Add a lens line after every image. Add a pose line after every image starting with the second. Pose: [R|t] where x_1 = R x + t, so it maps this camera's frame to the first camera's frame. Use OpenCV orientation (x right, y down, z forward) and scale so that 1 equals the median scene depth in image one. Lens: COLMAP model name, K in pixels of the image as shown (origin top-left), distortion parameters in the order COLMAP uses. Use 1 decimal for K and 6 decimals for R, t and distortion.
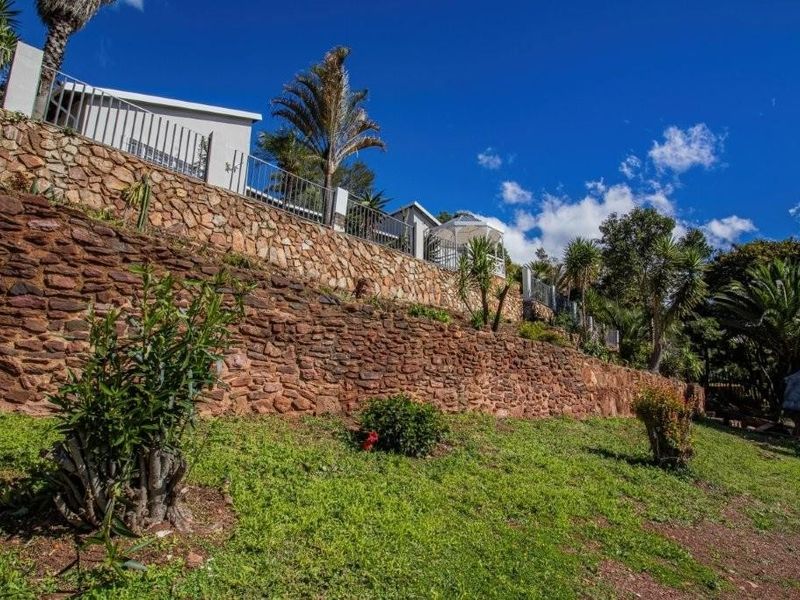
lens RADIAL K [[468.6, 0, 421.3], [0, 468.6, 292.0], [0, 0, 1]] dist [-0.009290, -0.003435]
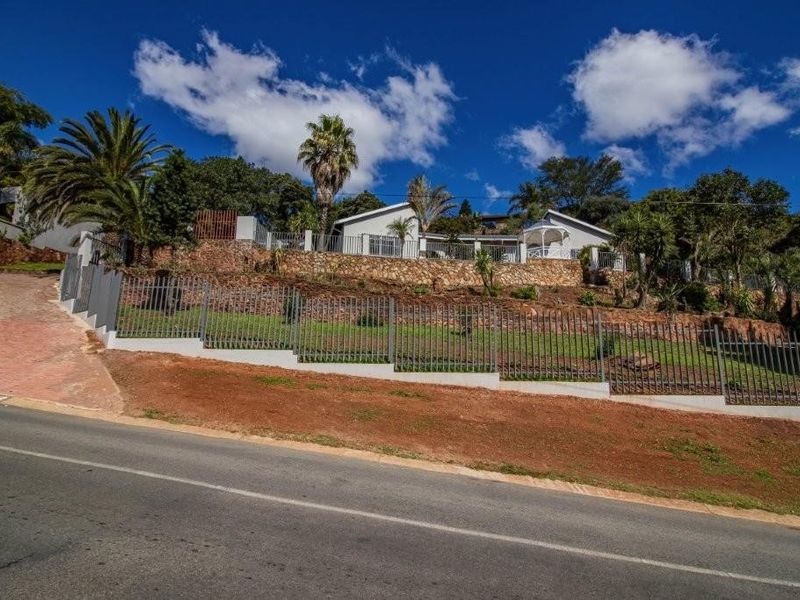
lens RADIAL K [[468.6, 0, 399.4], [0, 468.6, 302.5], [0, 0, 1]] dist [-0.009290, -0.003435]
pose [[0.721727, -0.119289, -0.681821, 1.451101], [0.136203, 0.990254, -0.029076, 0.147441], [0.678645, -0.071882, 0.730941, -0.839657]]
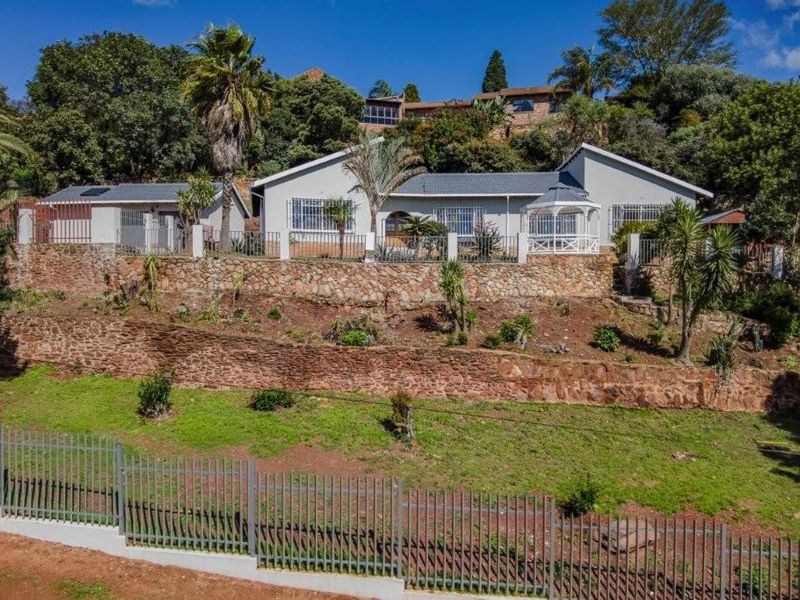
lens RADIAL K [[645.3, 0, 385.4], [0, 645.3, 325.8], [0, 0, 1]] dist [0.005342, -0.062728]
pose [[0.685888, 0.030925, -0.727049, 1.597307], [0.155888, 0.969660, 0.188306, -0.365932], [0.710814, -0.242495, 0.660258, -0.435741]]
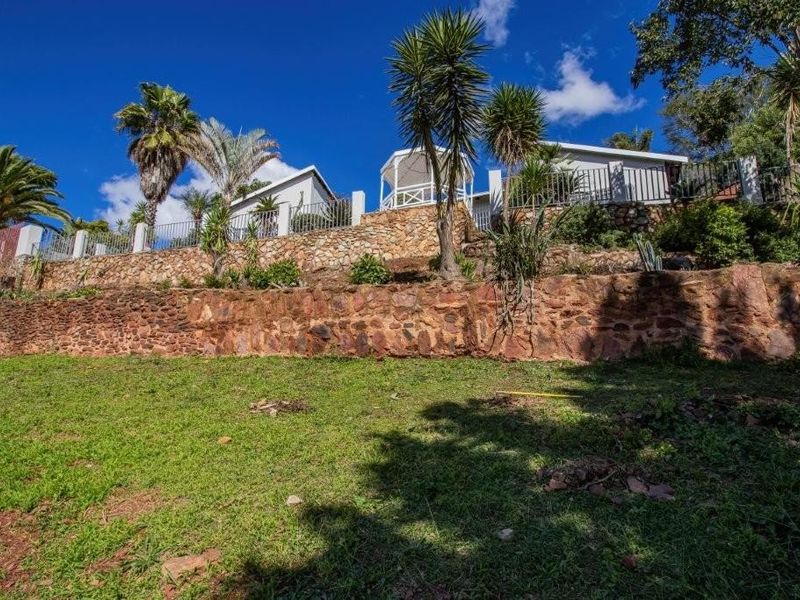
lens RADIAL K [[468.6, 0, 401.7], [0, 468.6, 297.6], [0, 0, 1]] dist [-0.009290, -0.003435]
pose [[0.366961, -0.222431, -0.903252, 1.480678], [0.192964, 0.968073, -0.159998, 0.419838], [0.910003, -0.115582, 0.398166, 1.131024]]
